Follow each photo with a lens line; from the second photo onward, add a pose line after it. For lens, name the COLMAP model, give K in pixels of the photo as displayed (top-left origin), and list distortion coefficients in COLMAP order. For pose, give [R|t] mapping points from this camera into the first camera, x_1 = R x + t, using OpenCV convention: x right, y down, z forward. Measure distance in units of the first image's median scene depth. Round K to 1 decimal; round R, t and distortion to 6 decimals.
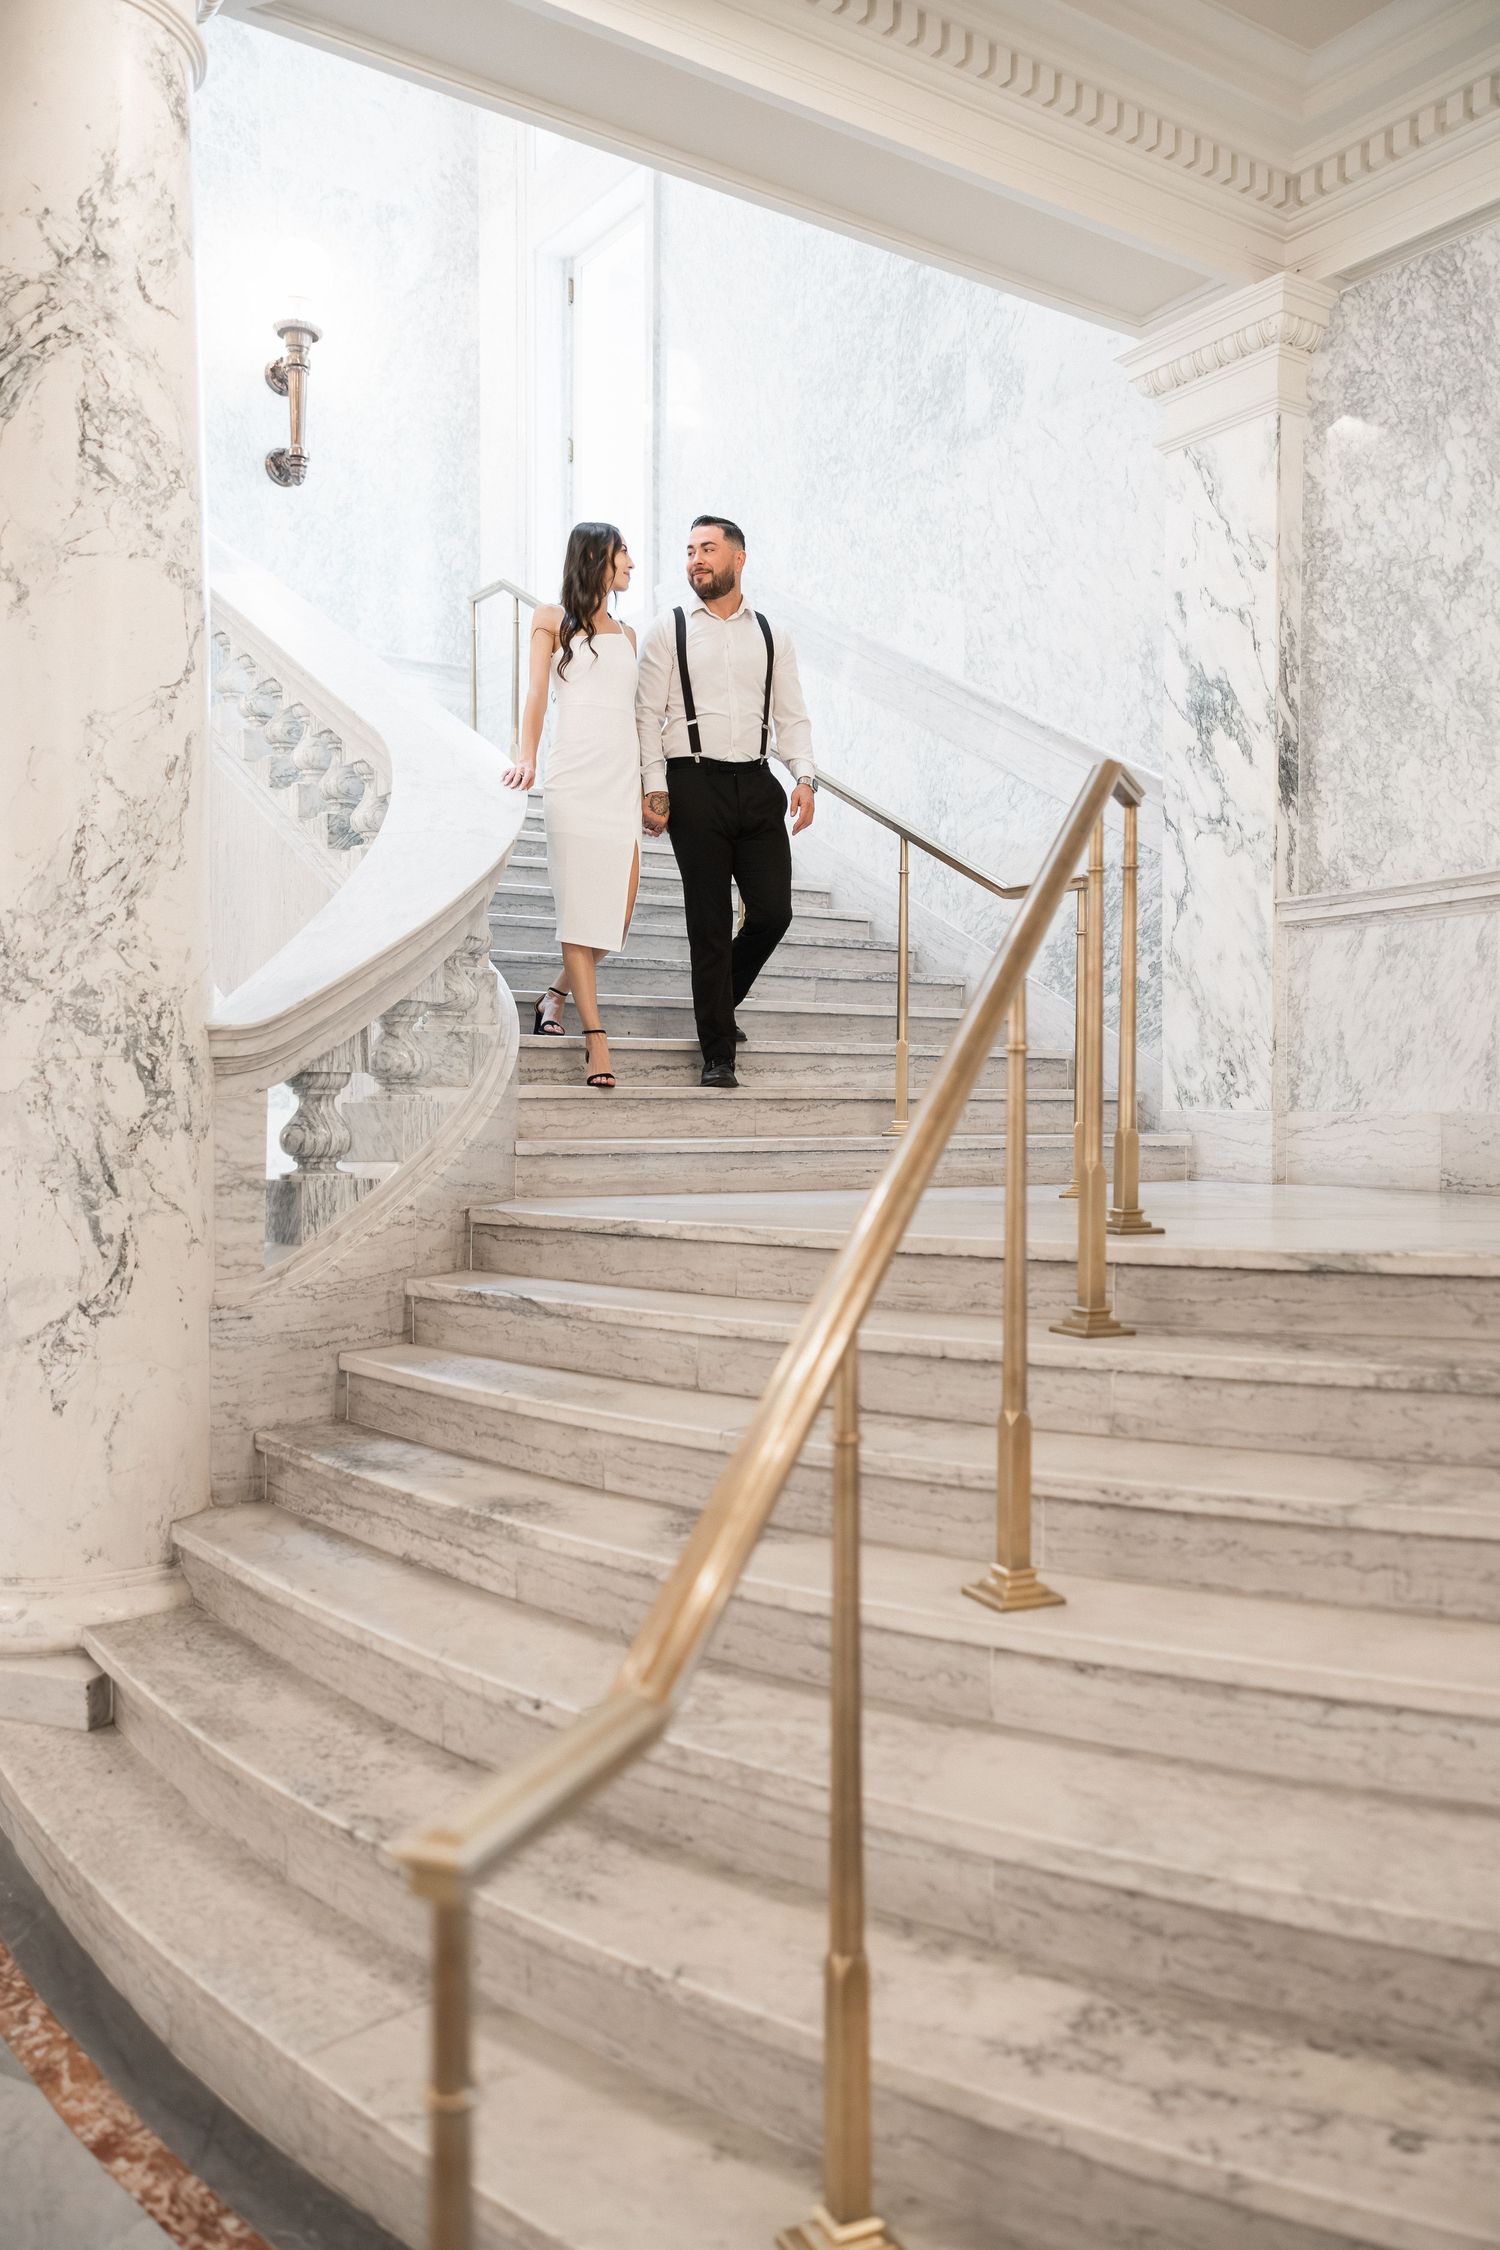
lens RADIAL K [[1885.6, 0, 756.5], [0, 1885.6, 1115.6], [0, 0, 1]] dist [-0.000150, -0.000189]
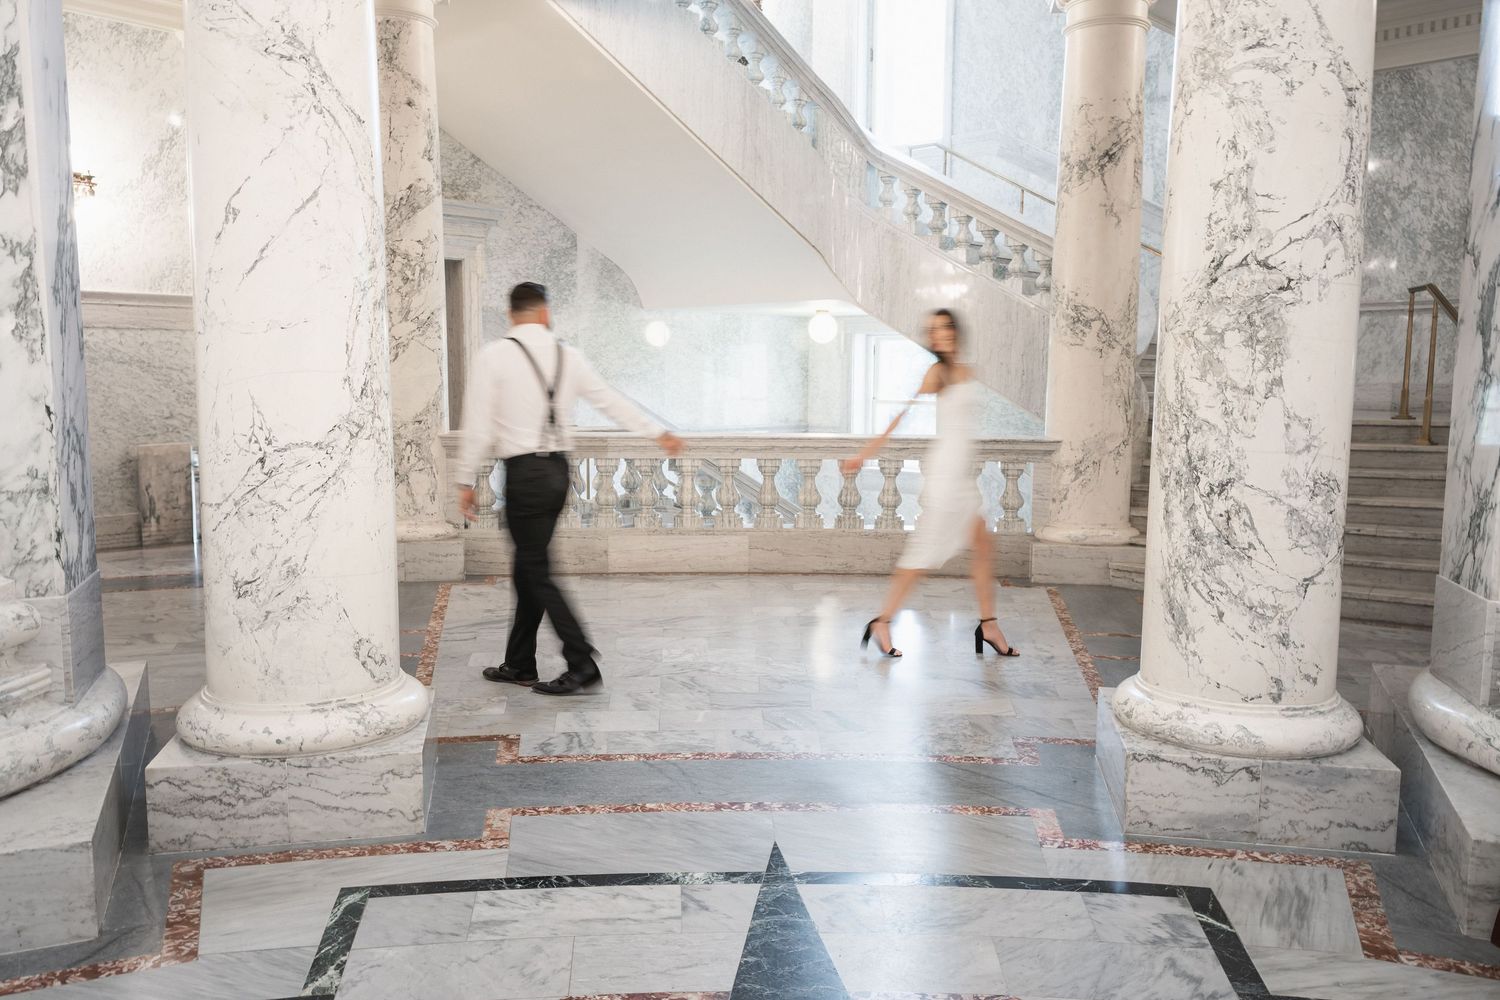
lens RADIAL K [[1257.1, 0, 750.0], [0, 1257.1, 500.0], [0, 0, 1]] dist [-0.000150, -0.000189]
pose [[0.981269, -0.012440, 0.192240, -0.946660], [-0.006289, 0.995312, 0.096512, -0.003272], [-0.192540, -0.095914, 0.976591, -0.679712]]
